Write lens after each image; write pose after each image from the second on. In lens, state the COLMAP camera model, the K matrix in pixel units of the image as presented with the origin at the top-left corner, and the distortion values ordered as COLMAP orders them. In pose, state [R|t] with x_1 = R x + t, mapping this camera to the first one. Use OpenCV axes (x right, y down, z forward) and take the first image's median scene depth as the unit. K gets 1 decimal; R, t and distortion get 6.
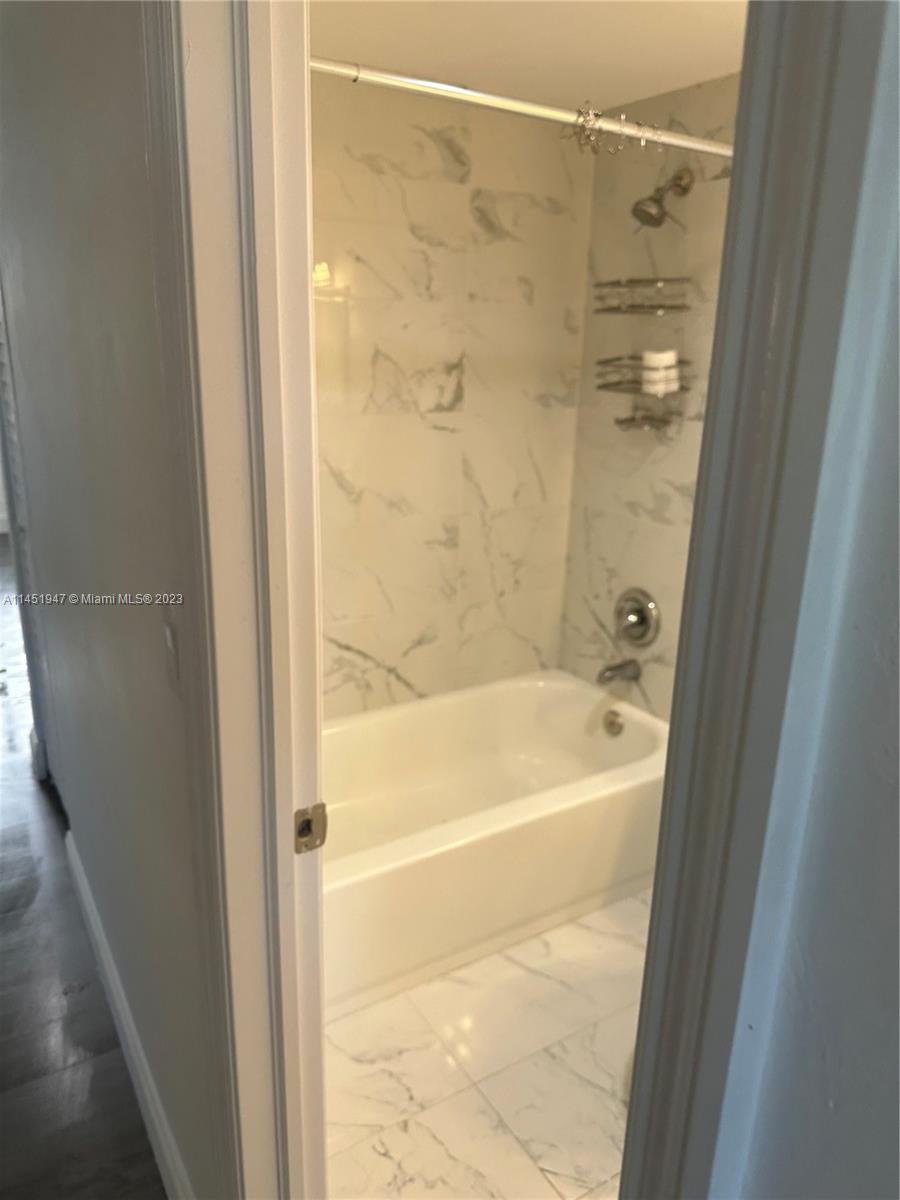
lens RADIAL K [[852.8, 0, 430.0], [0, 852.8, 605.8], [0, 0, 1]] dist [0.049971, -0.075107]
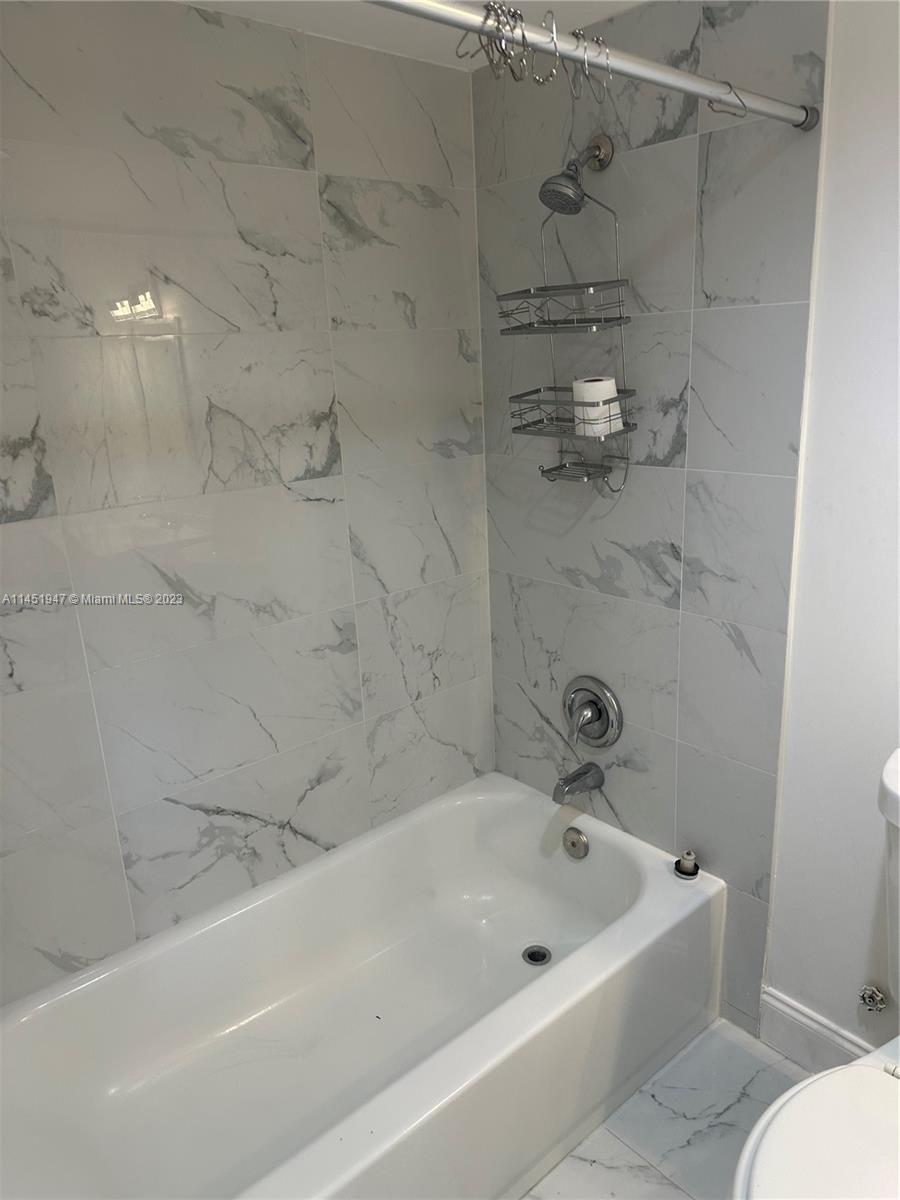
lens RADIAL K [[844.4, 0, 456.2], [0, 844.4, 611.0], [0, 0, 1]] dist [0.110923, -0.154232]
pose [[0.982391, -0.111565, 0.149873, 0.011449], [0.114137, 0.993427, -0.008644, -0.089705], [-0.147923, 0.025597, 0.988667, 0.247166]]
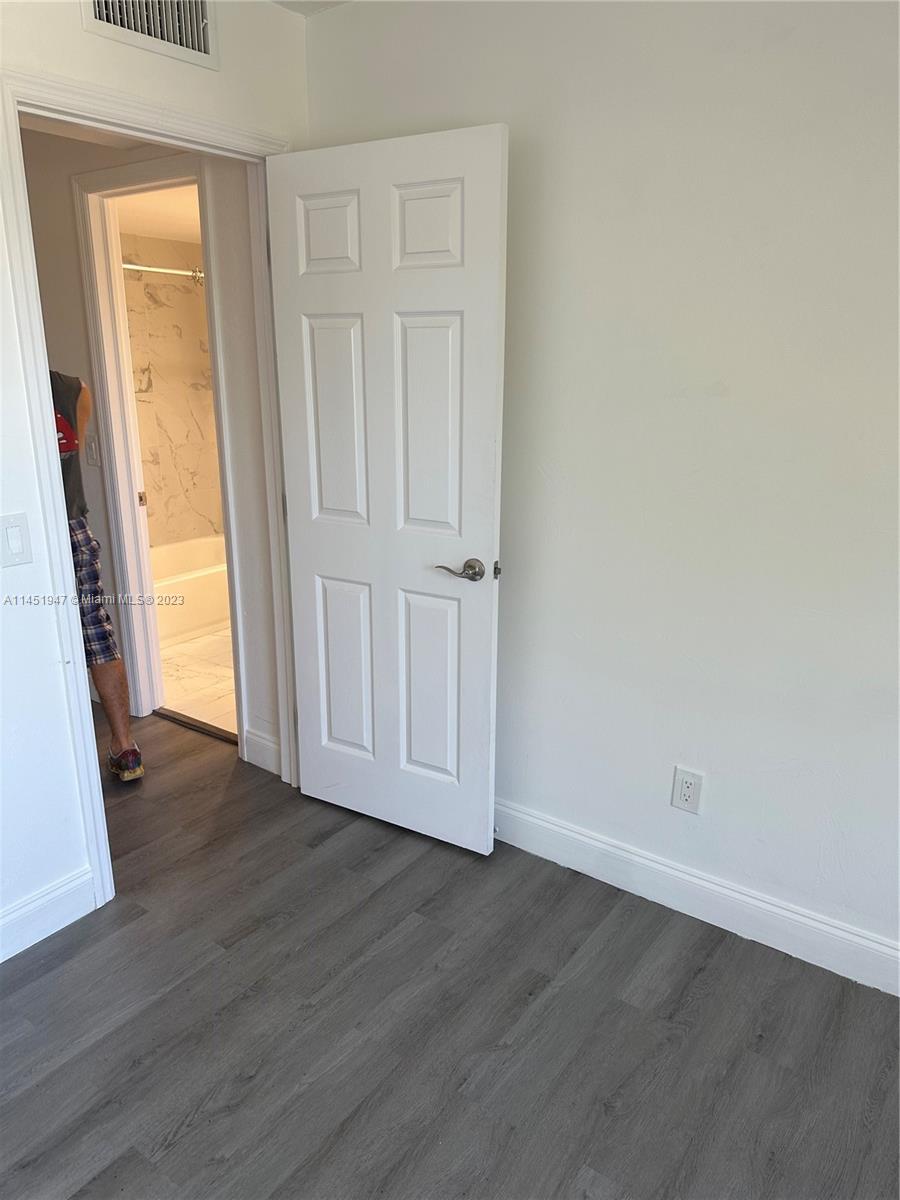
lens RADIAL K [[844.5, 0, 450.9], [0, 844.5, 591.7], [0, 0, 1]] dist [0.127716, -0.216990]
pose [[0.914563, -0.125080, 0.384617, -0.150627], [0.136379, 0.990654, -0.002123, 0.322026], [-0.380757, 0.054395, 0.923074, -1.049884]]
